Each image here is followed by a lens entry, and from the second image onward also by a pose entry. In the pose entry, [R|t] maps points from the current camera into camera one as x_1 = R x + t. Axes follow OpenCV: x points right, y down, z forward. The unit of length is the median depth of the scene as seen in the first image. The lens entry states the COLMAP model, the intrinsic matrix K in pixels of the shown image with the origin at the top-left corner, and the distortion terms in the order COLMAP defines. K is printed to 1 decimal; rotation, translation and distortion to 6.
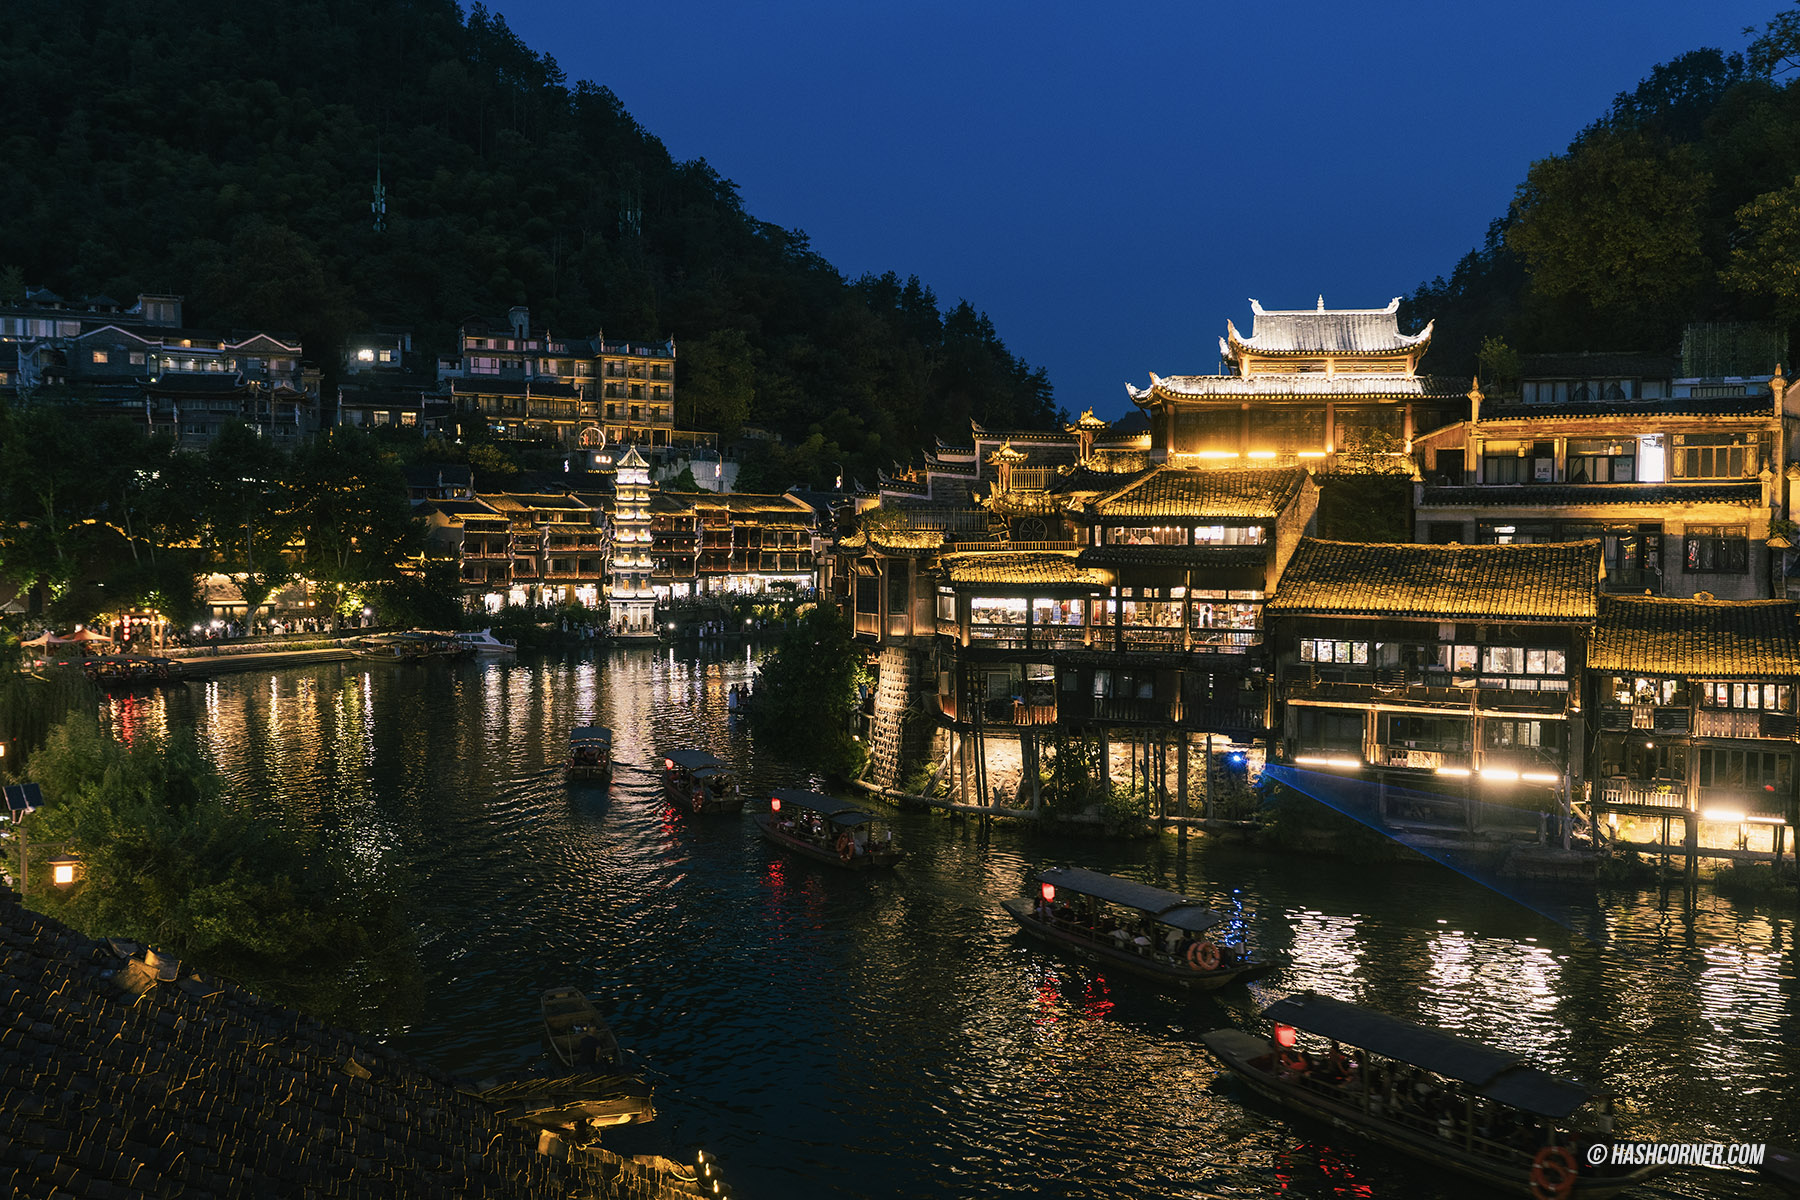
lens RADIAL K [[1611.2, 0, 899.5], [0, 1611.2, 595.7], [0, 0, 1]] dist [-0.060995, -0.005930]
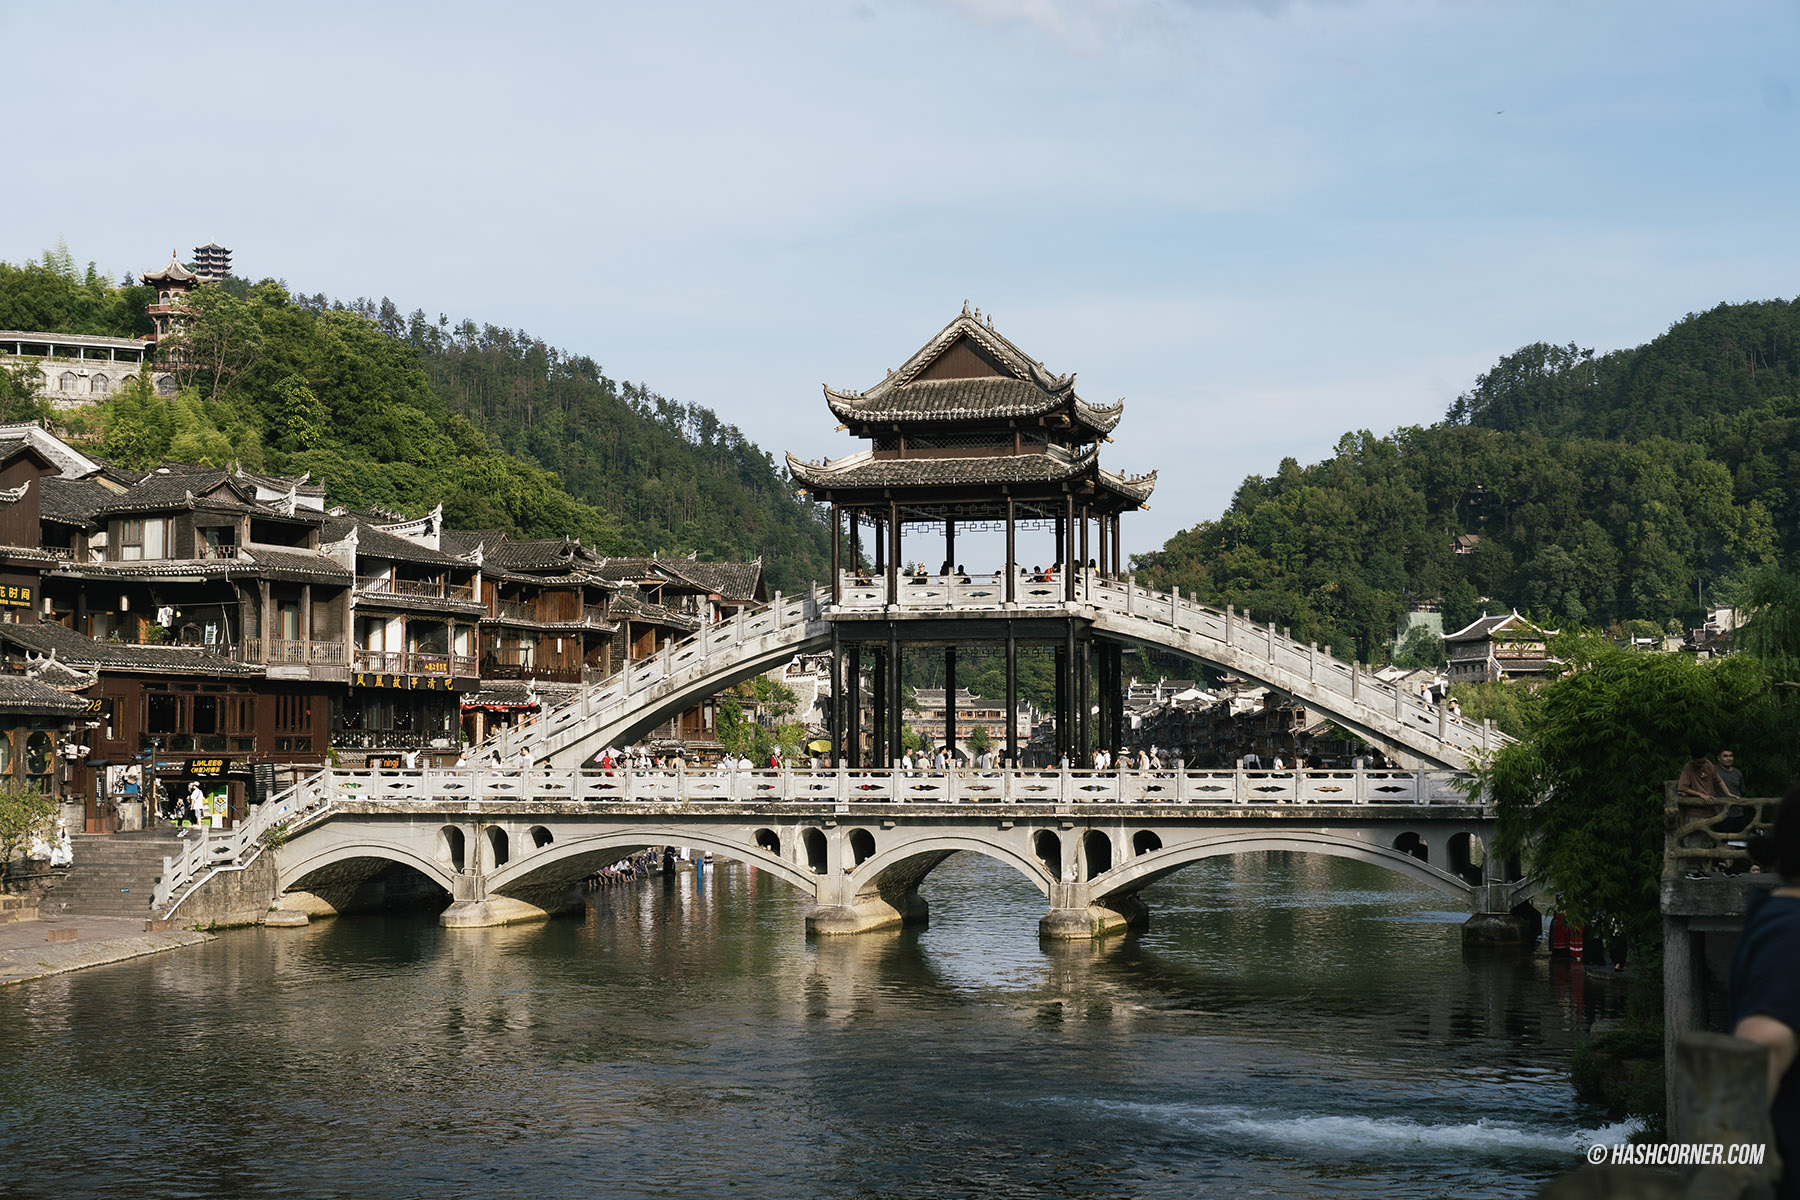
lens RADIAL K [[2766.4, 0, 893.1], [0, 2766.4, 602.8], [0, 0, 1]] dist [0.040023, 0.000000]
pose [[0.999066, -0.009199, -0.042227, 0.155750], [0.005610, 0.996422, -0.084337, 0.100395], [0.042851, 0.084021, 0.995542, -2.476433]]
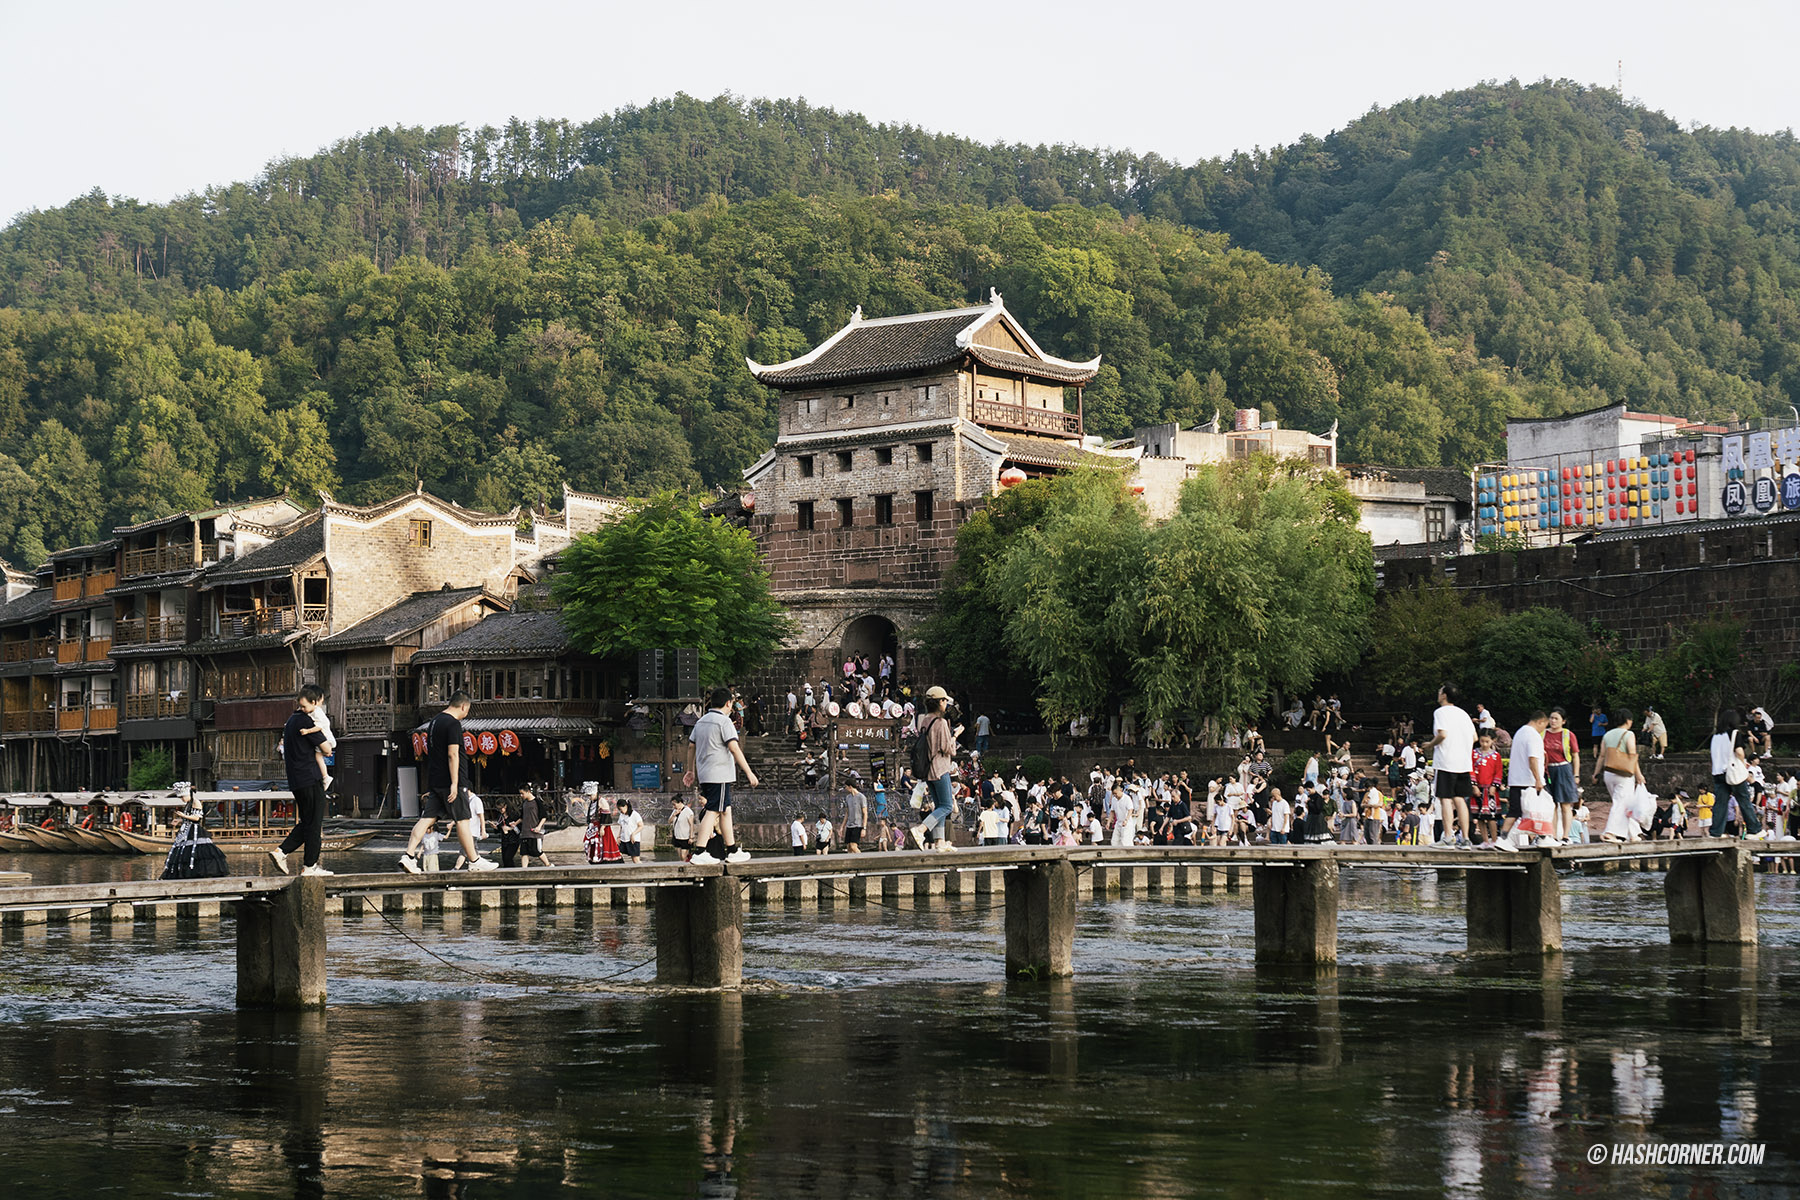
lens RADIAL K [[3032.9, 0, 905.8], [0, 3032.9, 587.4], [0, 0, 1]] dist [-0.018742, 0.000000]
pose [[0.832752, 0.028632, 0.552906, 0.113543], [0.025751, 0.995578, -0.090340, 0.088374], [-0.553048, 0.089469, 0.828332, -1.636756]]
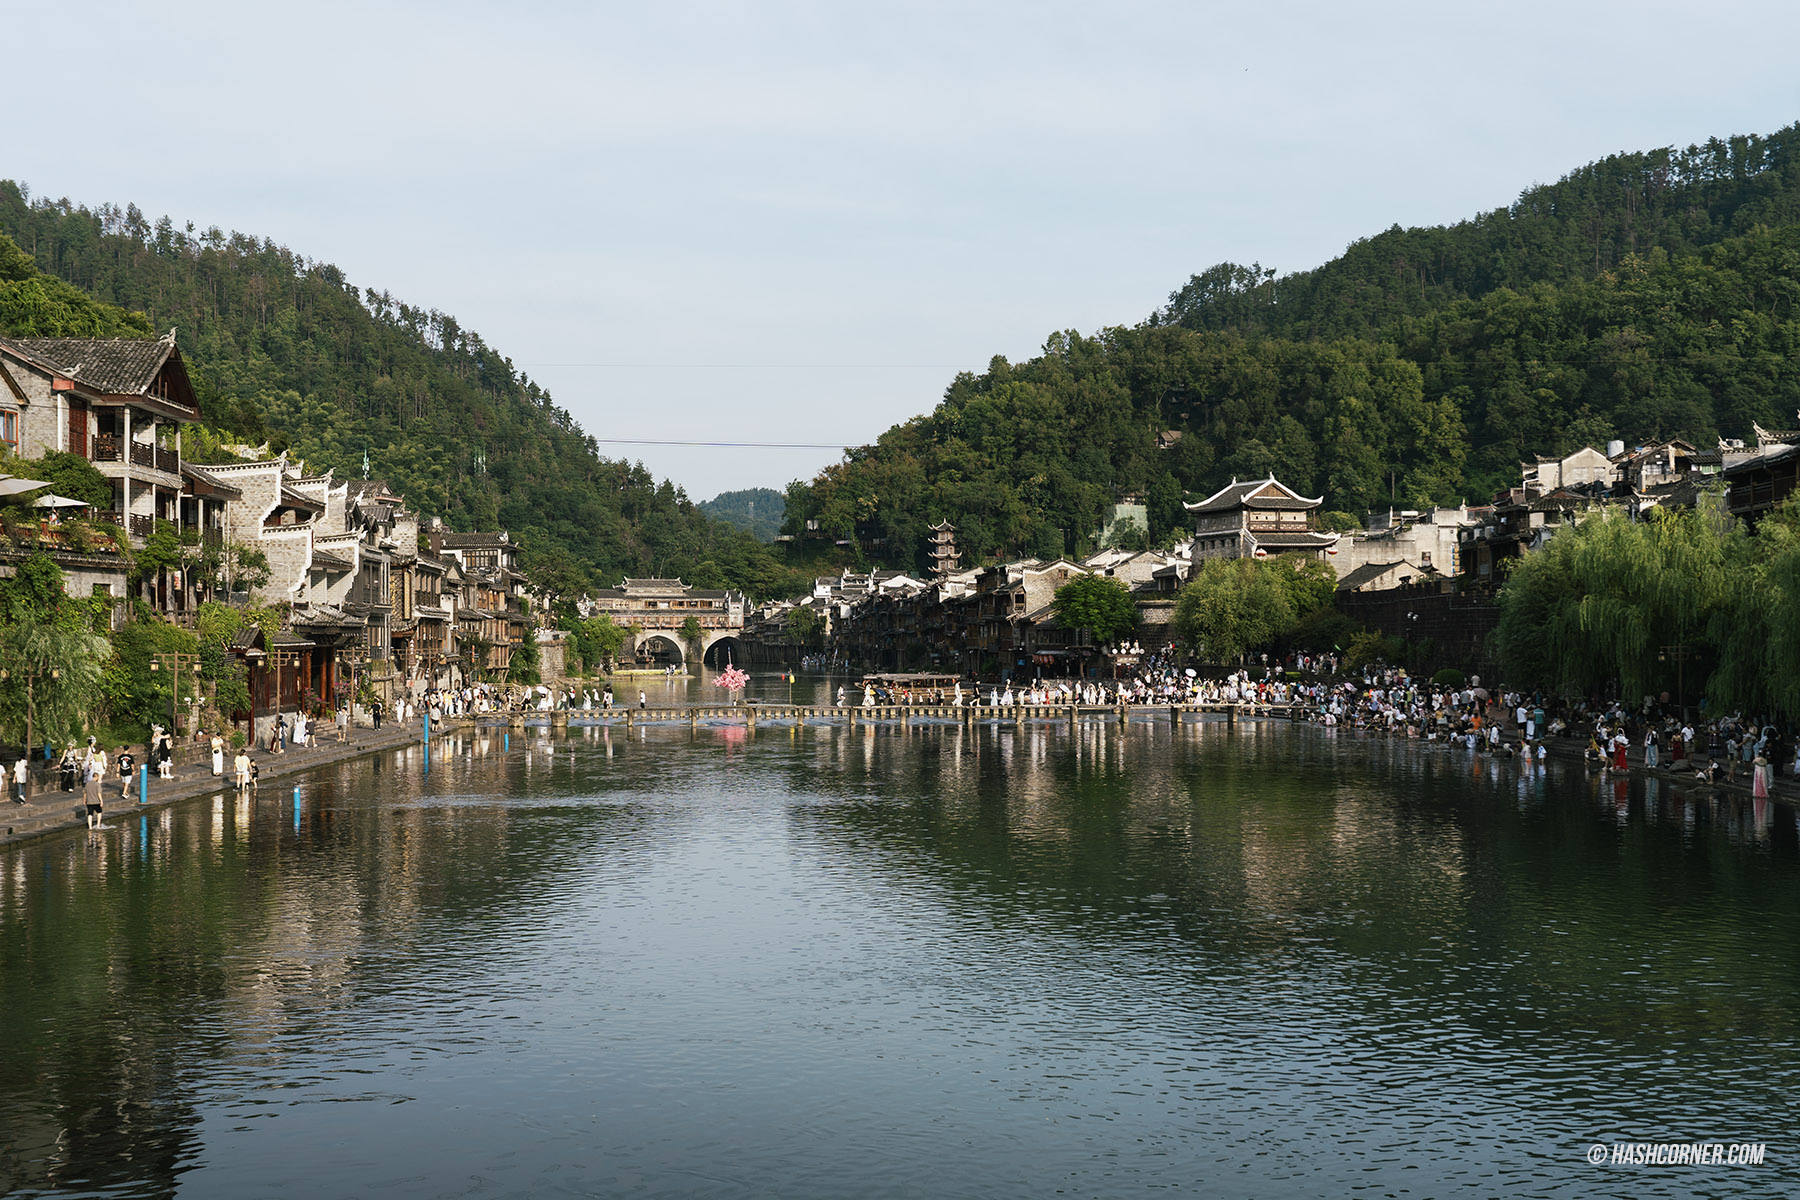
lens RADIAL K [[2403.6, 0, 884.2], [0, 2403.6, 595.4], [0, 0, 1]] dist [0.020325, 0.000000]
pose [[0.998510, -0.008097, 0.053973, 0.184001], [0.010738, 0.998750, -0.048822, 0.089842], [-0.053510, 0.049329, 0.997348, -2.141396]]
